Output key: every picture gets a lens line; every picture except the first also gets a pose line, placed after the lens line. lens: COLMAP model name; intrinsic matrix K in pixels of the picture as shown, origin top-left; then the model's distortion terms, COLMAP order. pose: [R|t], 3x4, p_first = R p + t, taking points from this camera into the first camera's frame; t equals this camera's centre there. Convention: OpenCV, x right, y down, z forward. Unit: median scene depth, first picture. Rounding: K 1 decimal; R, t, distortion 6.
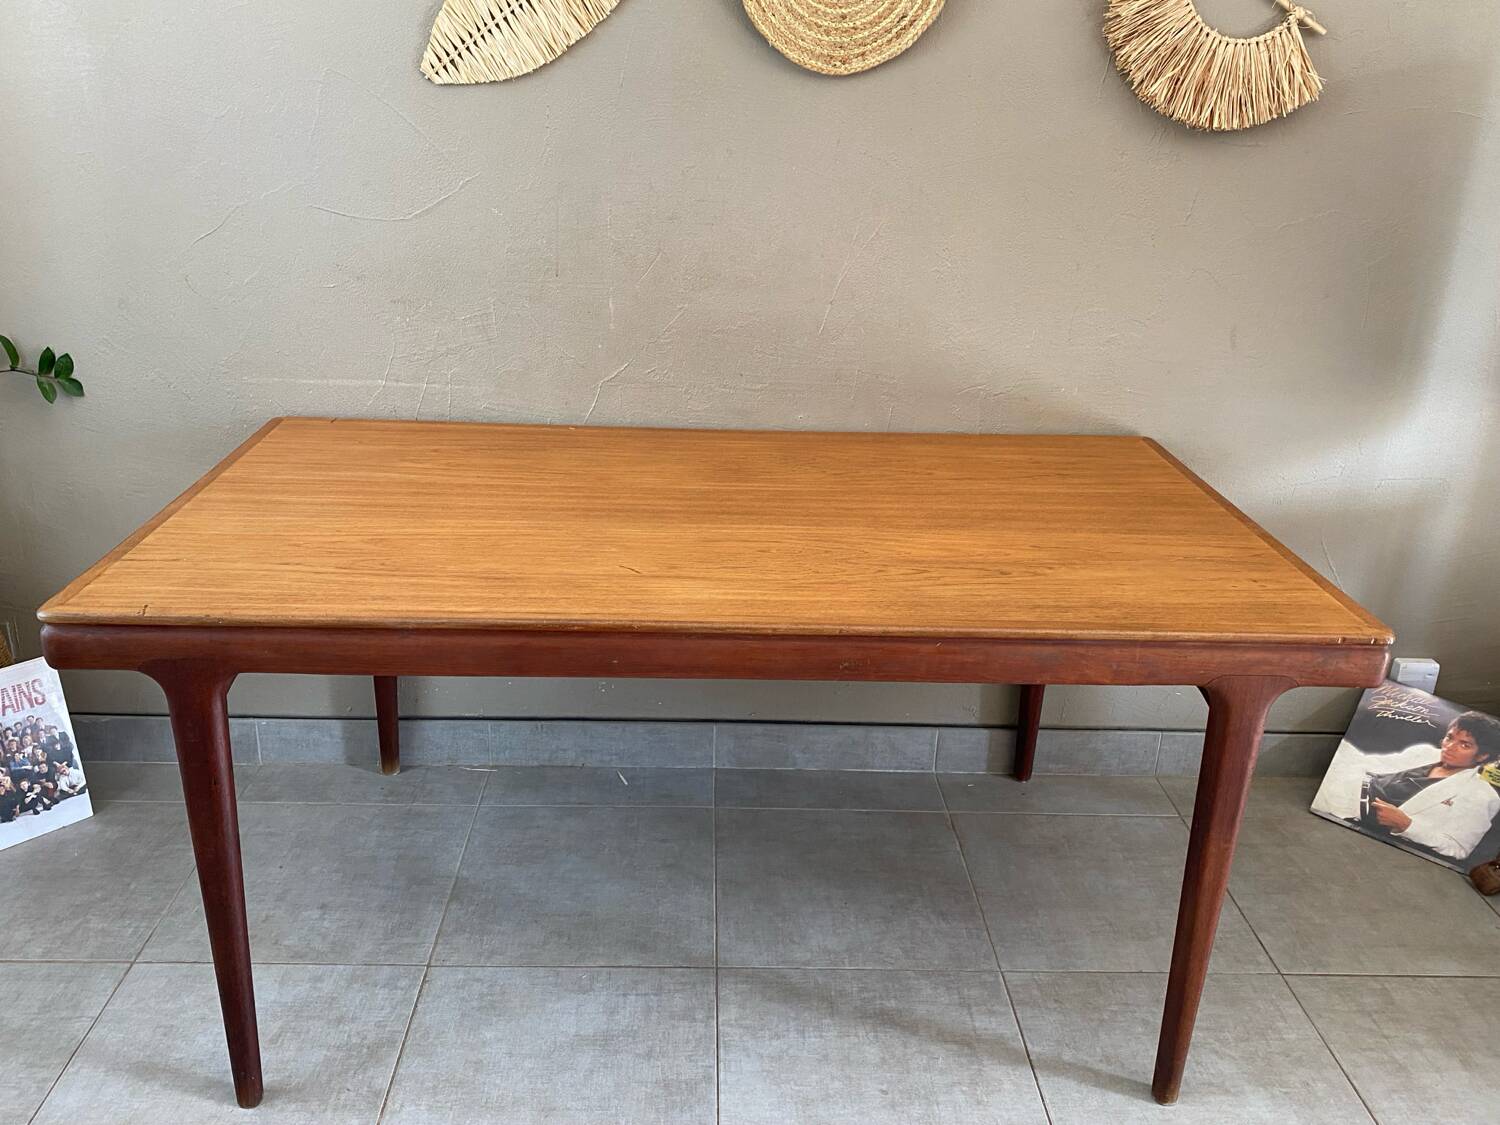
lens RADIAL K [[1249.7, 0, 726.9], [0, 1249.7, 581.9], [0, 0, 1]] dist [0.057269, -0.082194]
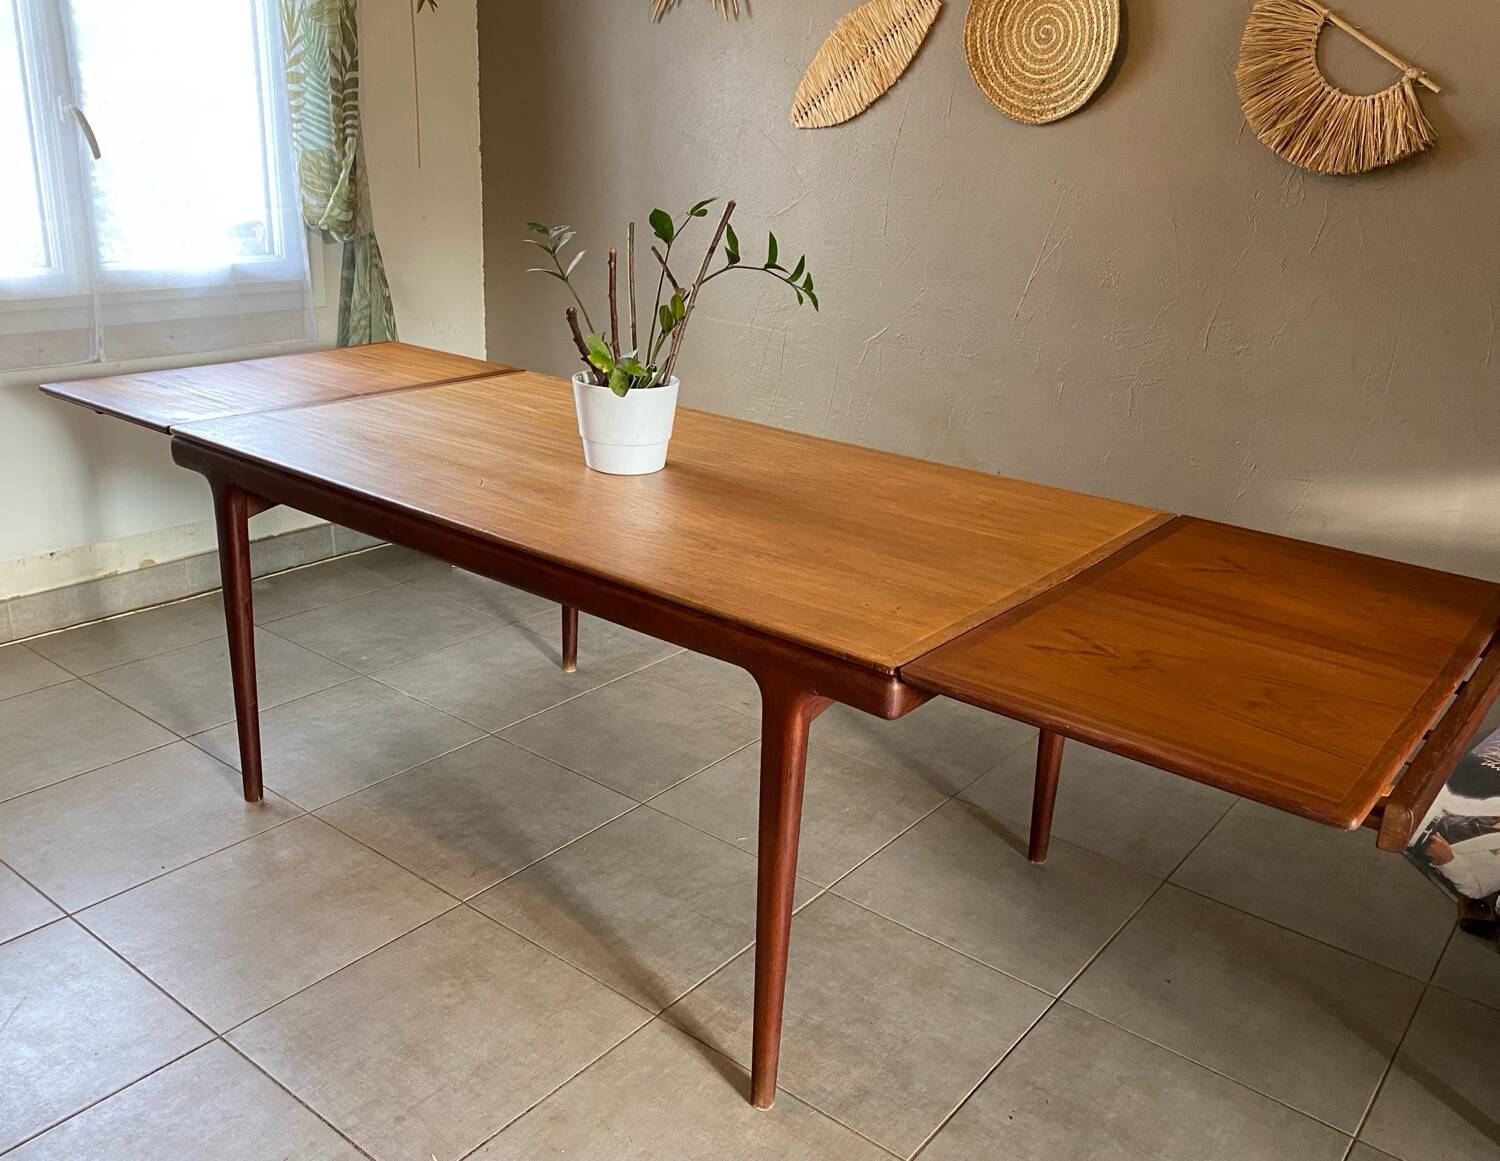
lens RADIAL K [[1287.7, 0, 772.0], [0, 1287.7, 571.1], [0, 0, 1]] dist [0.061495, -0.087582]
pose [[0.773624, 0.215844, -0.595750, 0.863760], [-0.259943, 0.965546, 0.012270, -0.014280], [0.577872, 0.145369, 0.803076, 0.109462]]
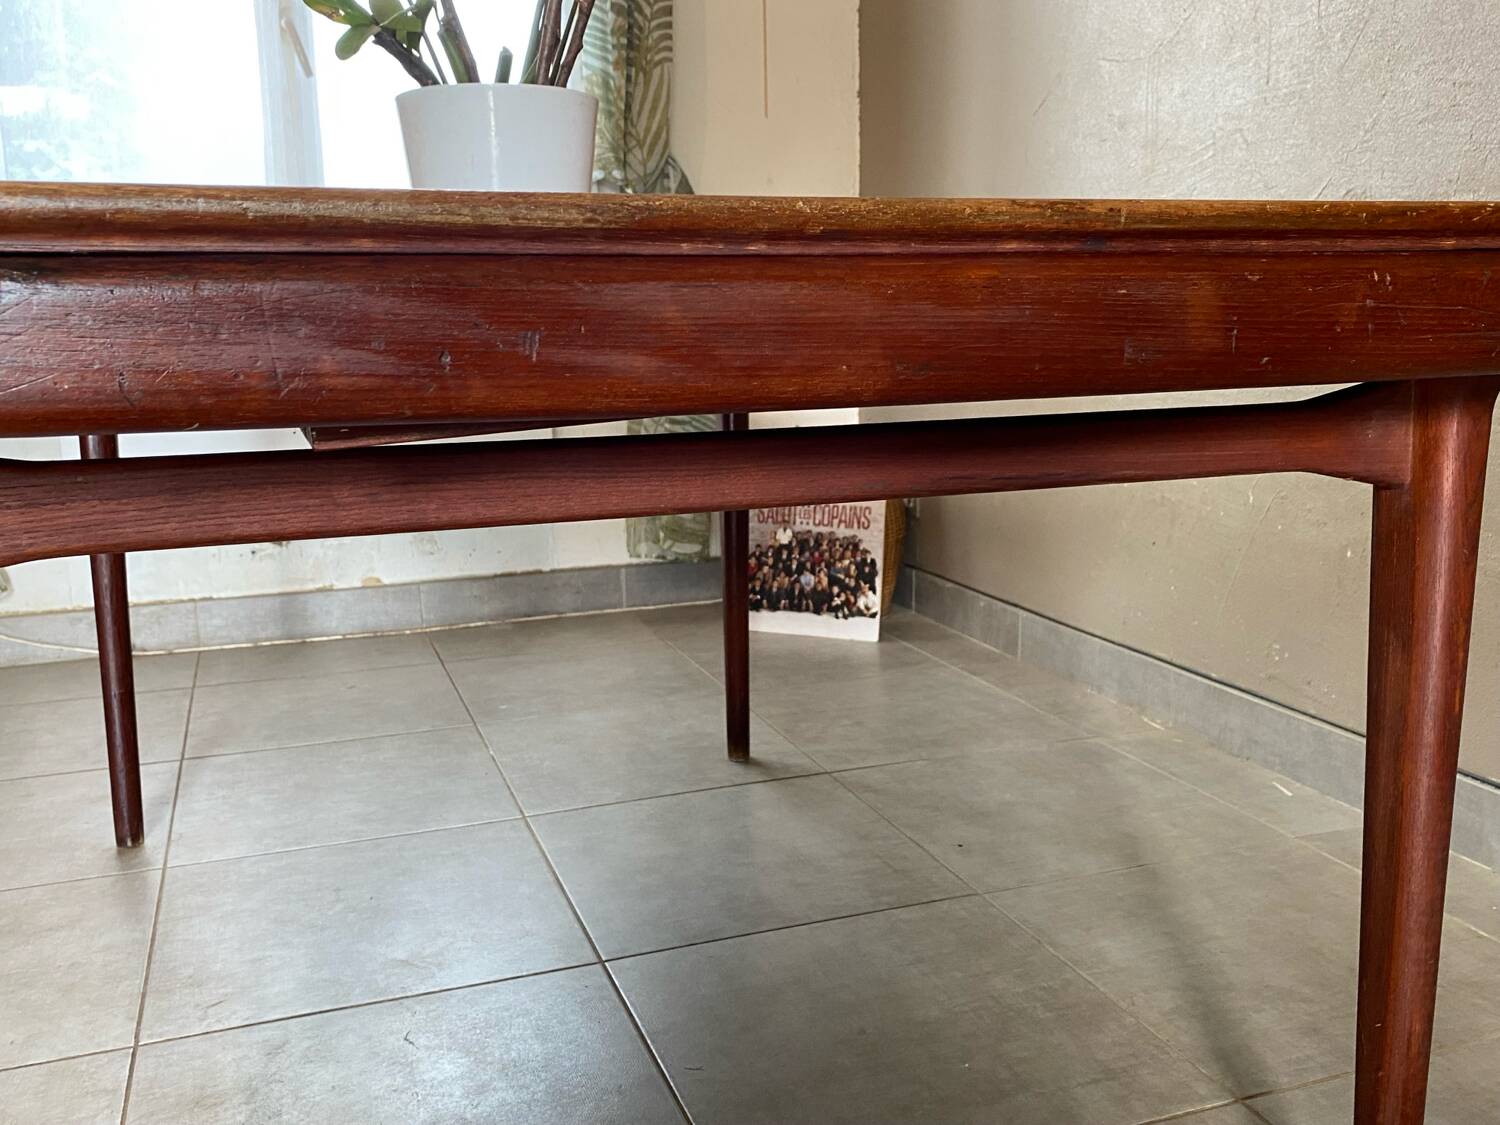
lens RADIAL K [[1348.7, 0, 752.4], [0, 1348.7, 549.0], [0, 0, 1]] dist [0.058522, -0.101493]
pose [[0.318500, 0.129561, -0.939027, 0.694833], [-0.331905, 0.943150, 0.017554, 0.018360], [0.887917, 0.306077, 0.343395, 0.951241]]
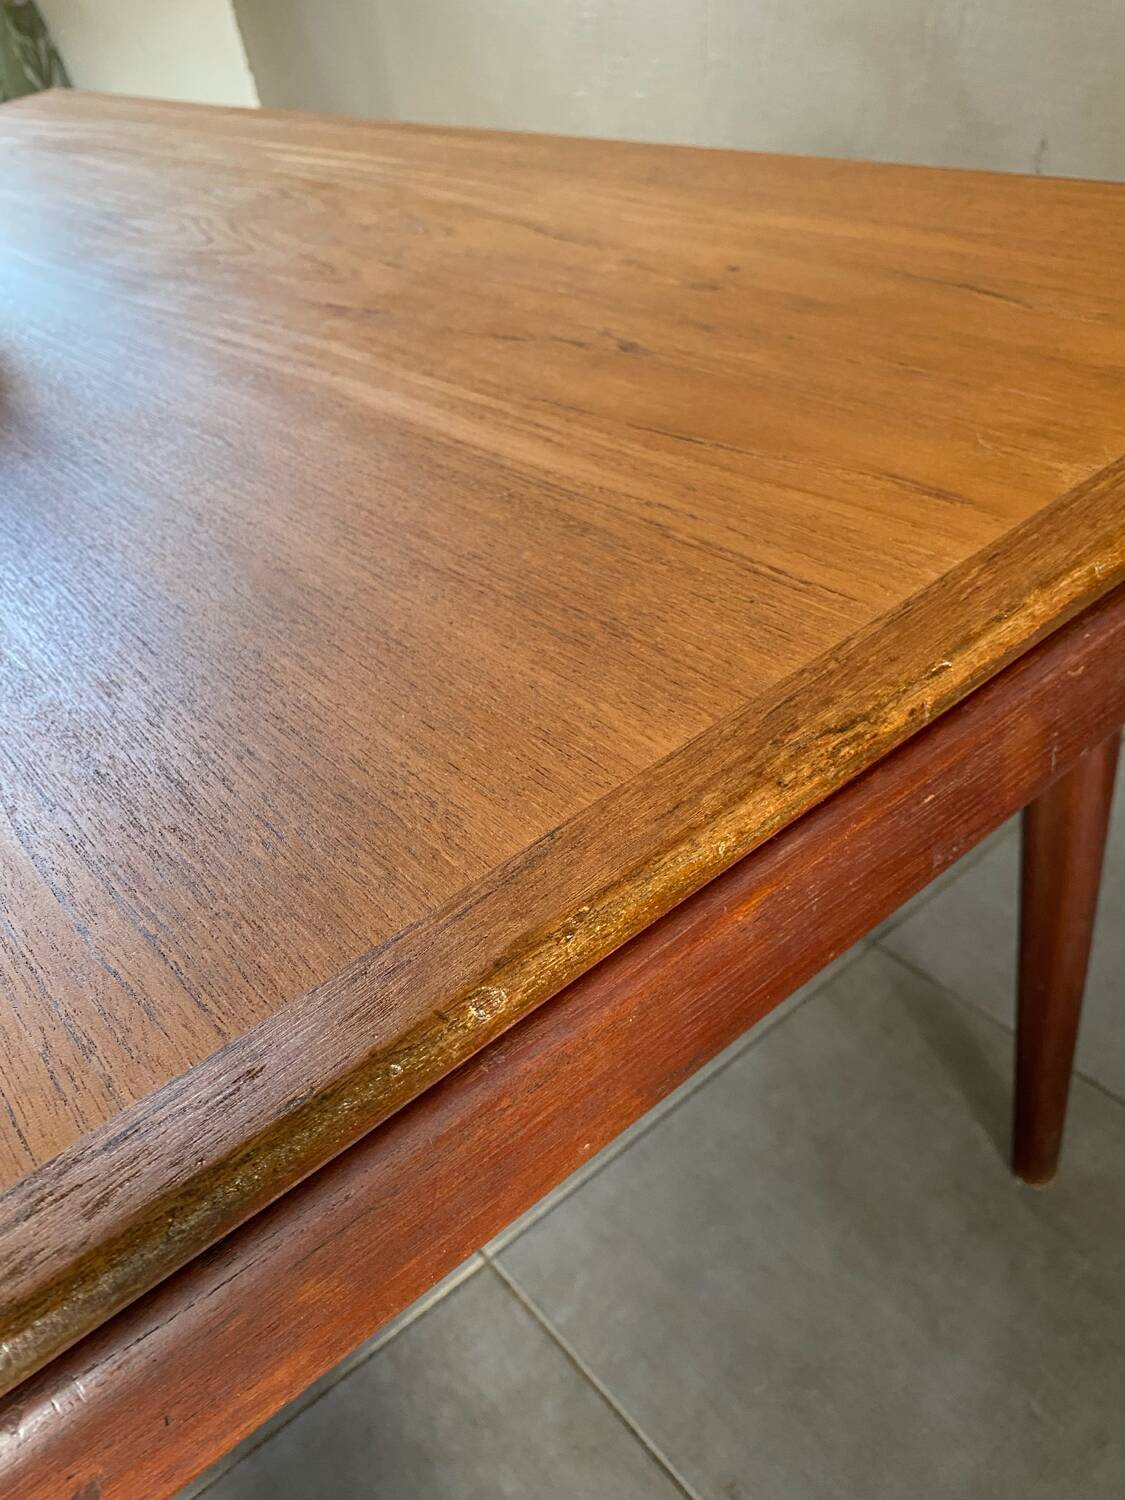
lens RADIAL K [[1249.7, 0, 562.6], [0, 1249.7, 743.2], [0, 0, 1]] dist [0.057269, -0.082194]
pose [[0.585835, 0.376144, -0.717853, 0.530723], [-0.129630, 0.917855, 0.375152, -0.120790], [0.799996, -0.126722, 0.586471, 0.964291]]
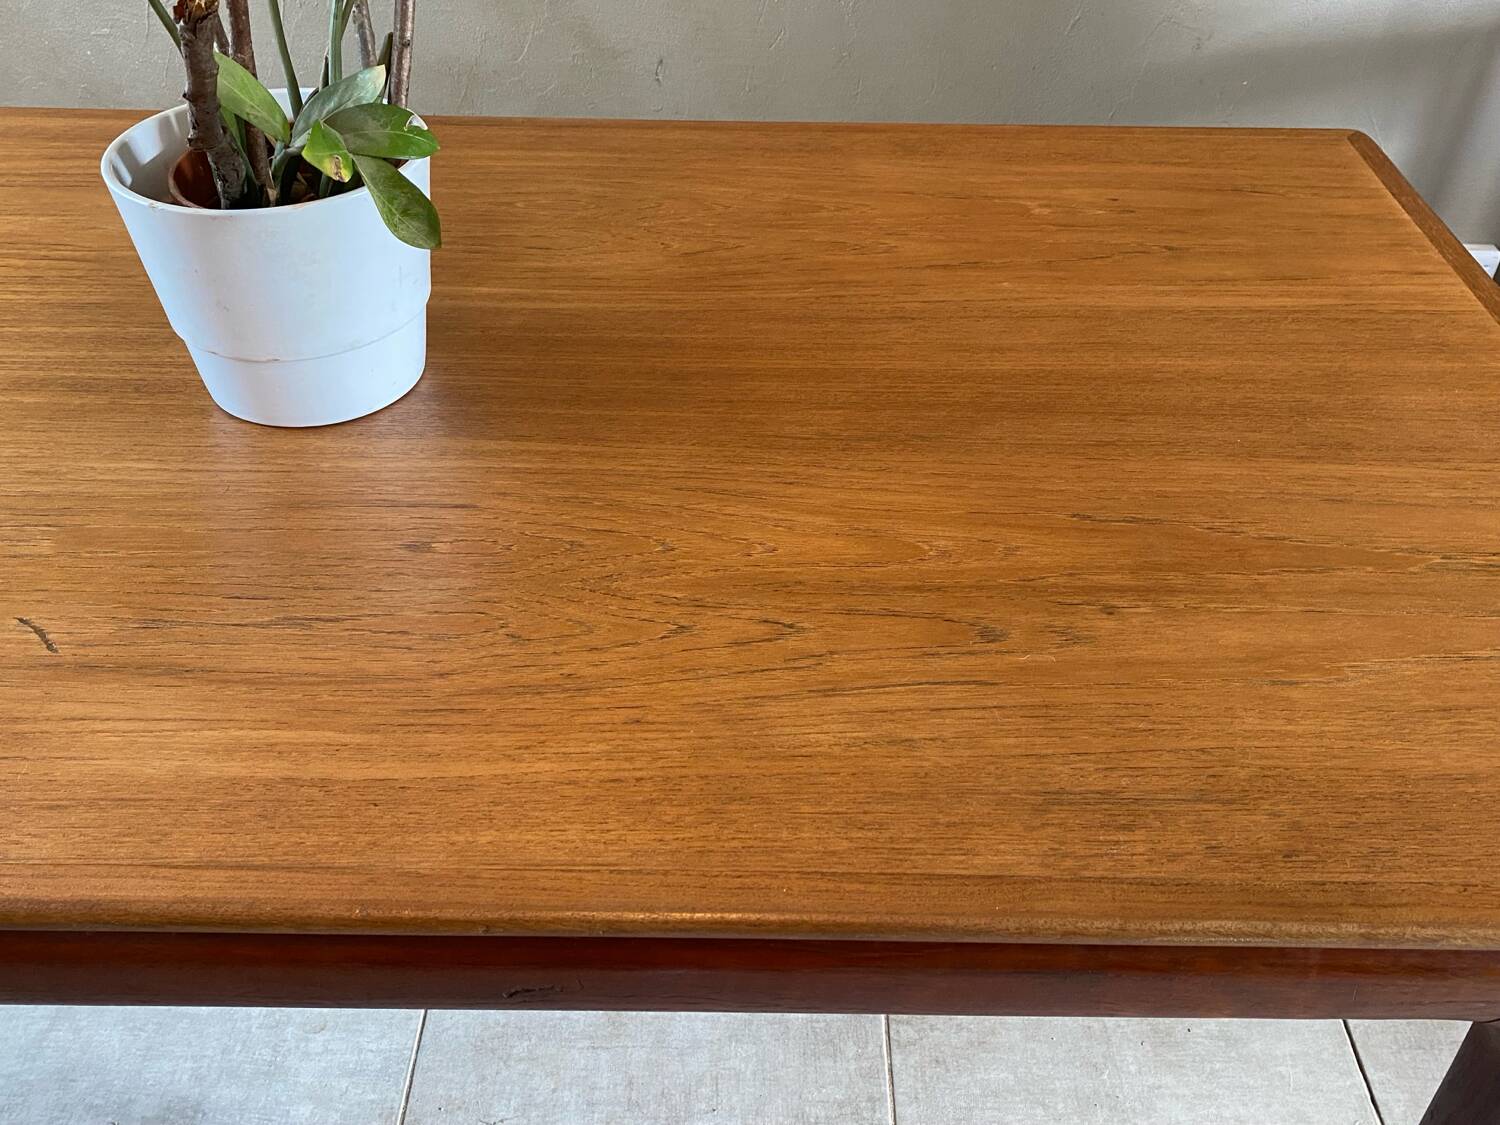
lens RADIAL K [[1348.7, 0, 746.9], [0, 1348.7, 569.2], [0, 0, 1]] dist [0.058522, -0.101493]
pose [[0.999284, 0.010533, -0.036333, 0.146041], [0.000922, 0.953388, 0.301746, -0.143609], [0.037818, -0.301564, 0.952696, 0.543825]]
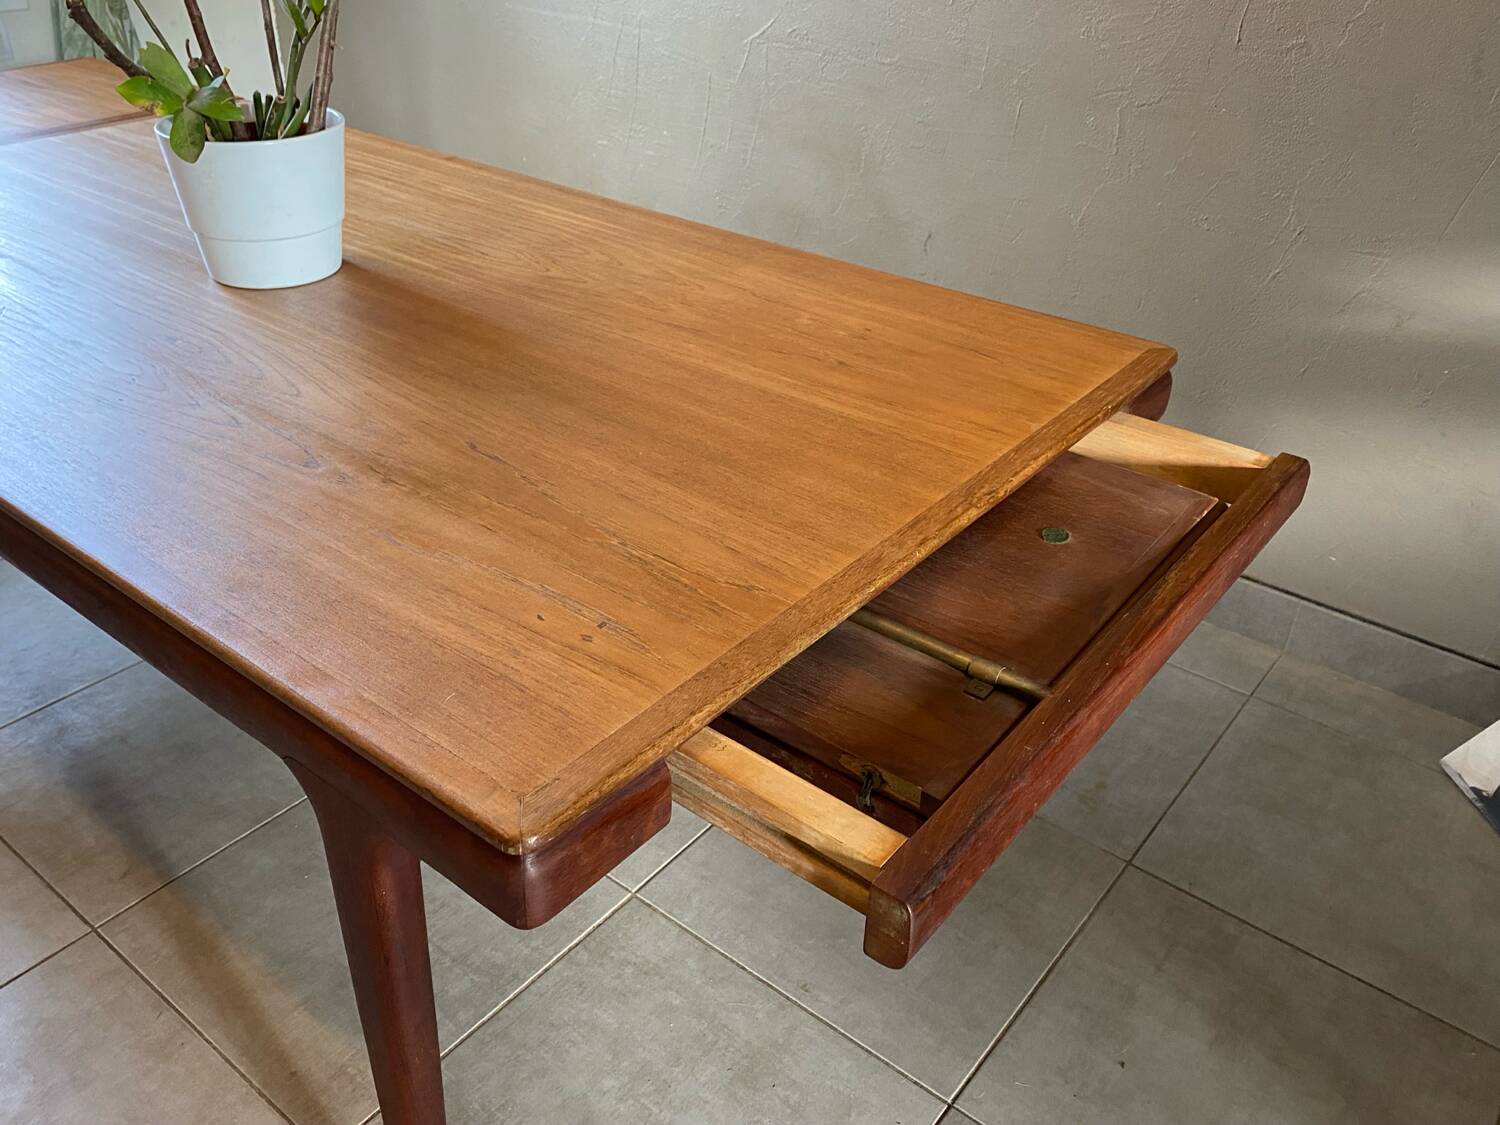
lens RADIAL K [[1249.7, 0, 731.2], [0, 1249.7, 555.8], [0, 0, 1]] dist [0.057269, -0.082194]
pose [[0.759568, 0.329363, -0.560872, 0.664179], [-0.243151, 0.943577, 0.224811, -0.136745], [0.603270, -0.034383, 0.796796, 0.587114]]
